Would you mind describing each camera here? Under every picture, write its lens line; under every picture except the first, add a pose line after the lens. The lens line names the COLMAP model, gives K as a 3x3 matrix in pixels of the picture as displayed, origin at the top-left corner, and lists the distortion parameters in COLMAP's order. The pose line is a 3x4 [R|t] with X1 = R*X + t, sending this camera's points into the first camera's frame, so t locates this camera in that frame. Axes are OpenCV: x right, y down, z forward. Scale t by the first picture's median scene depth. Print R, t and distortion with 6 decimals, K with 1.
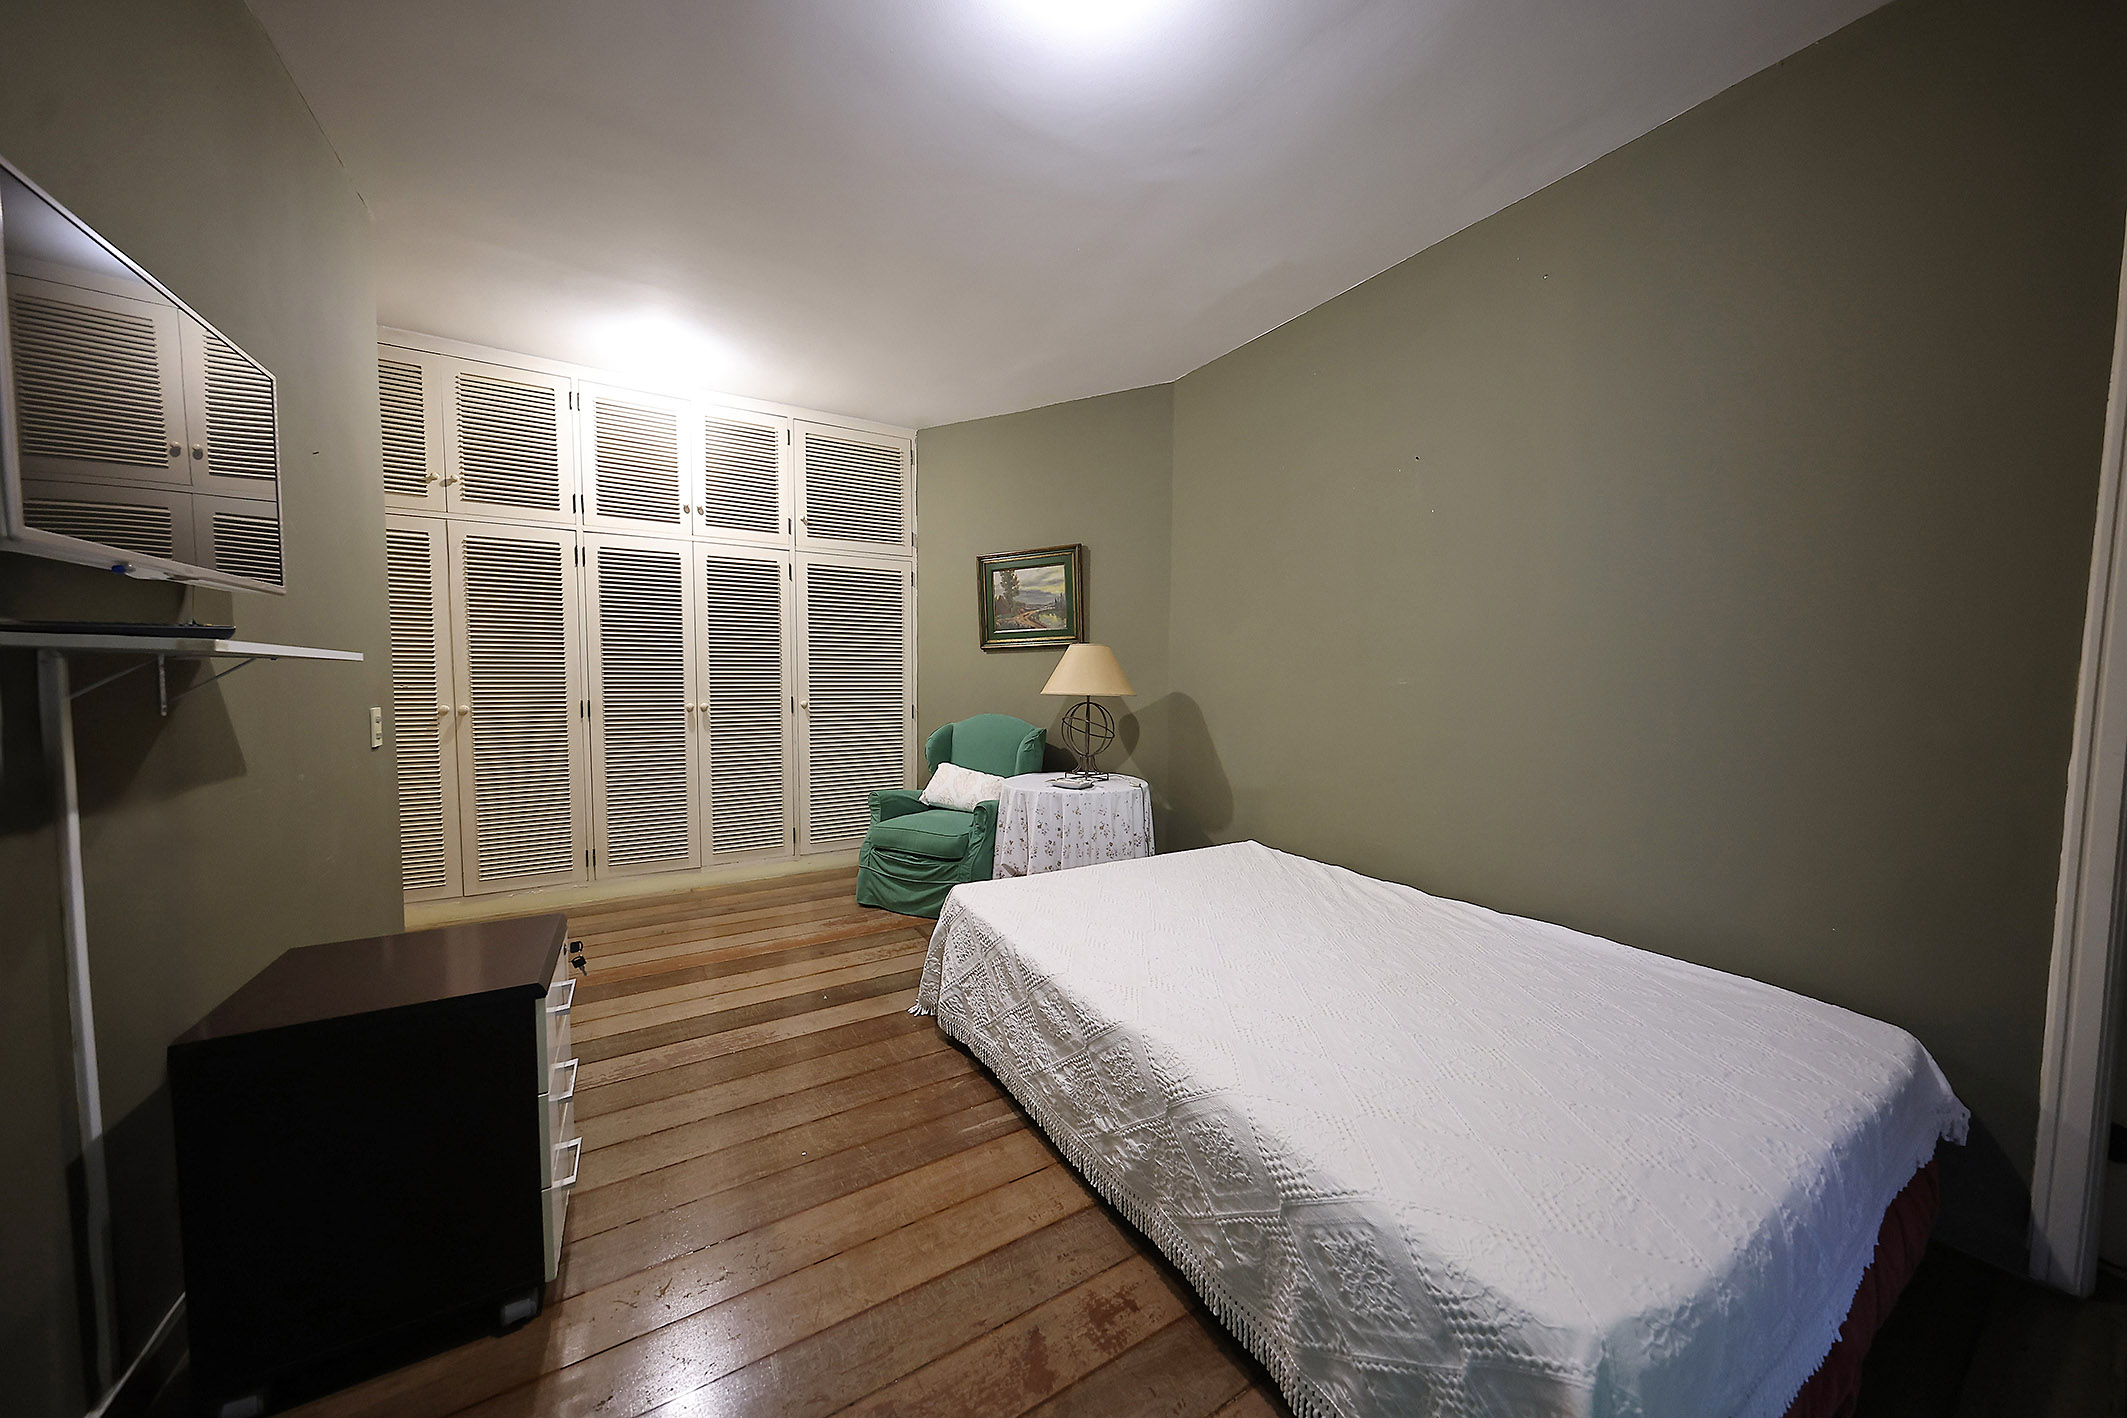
lens RADIAL K [[717.4, 0, 1065.6], [0, 717.4, 713.6], [0, 0, 1]] dist [-0.000684, -0.000041]
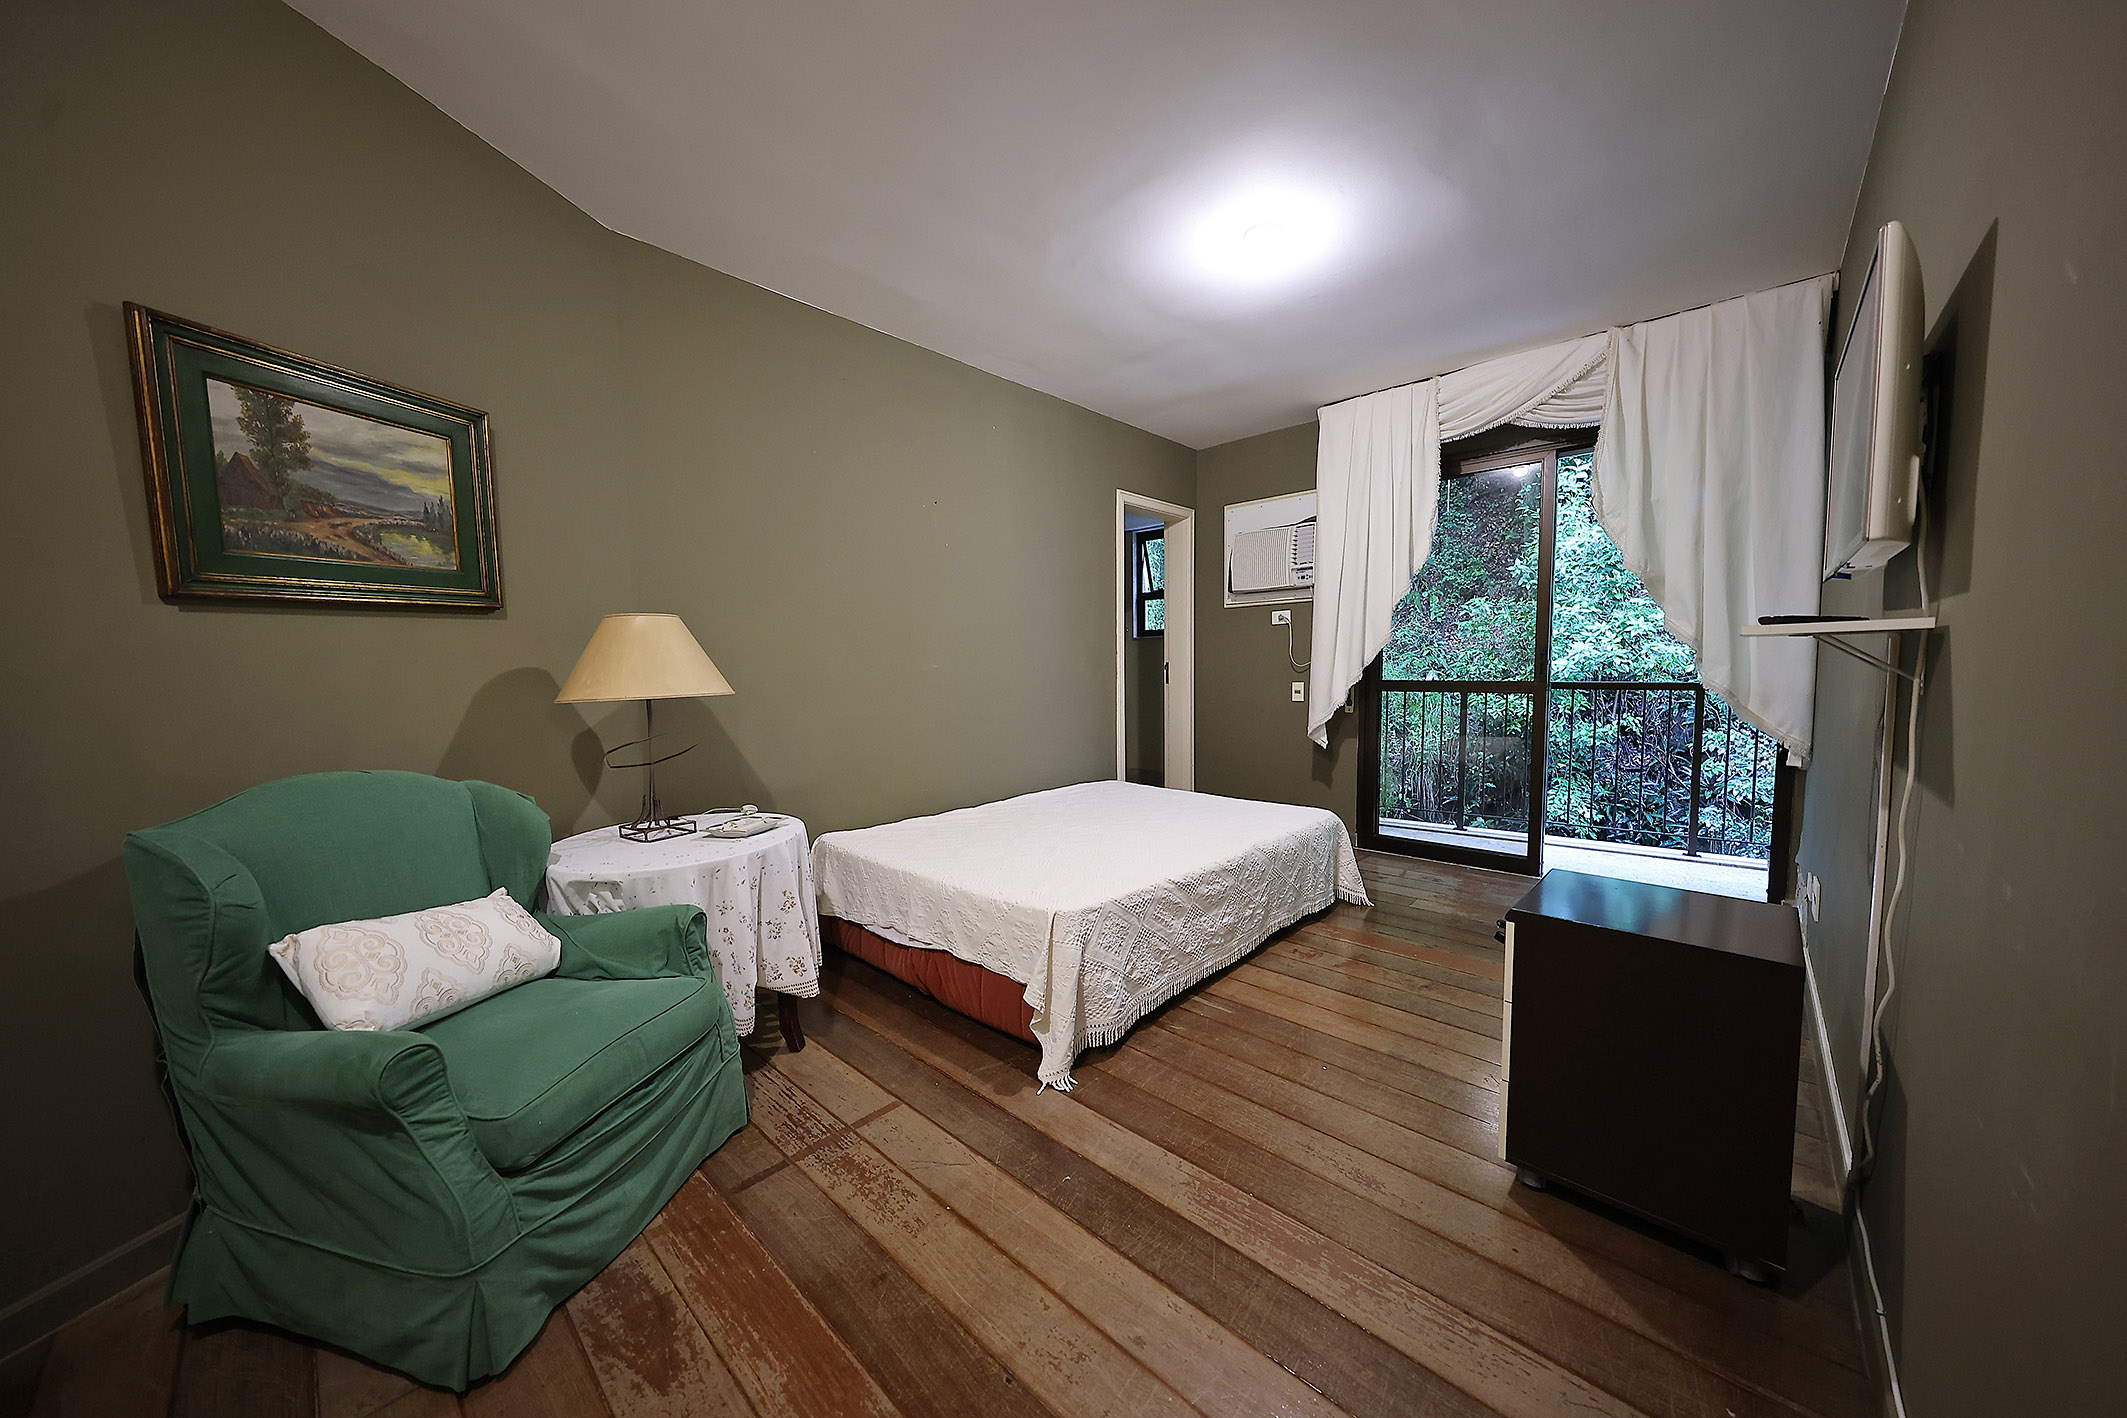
lens RADIAL K [[717.4, 0, 1072.0], [0, 717.4, 714.5], [0, 0, 1]] dist [-0.000684, -0.000041]
pose [[-0.273761, -0.075203, 0.958853, -0.585551], [0.066773, 0.993047, 0.096949, -0.041779], [-0.959477, 0.090567, -0.266836, 0.730023]]
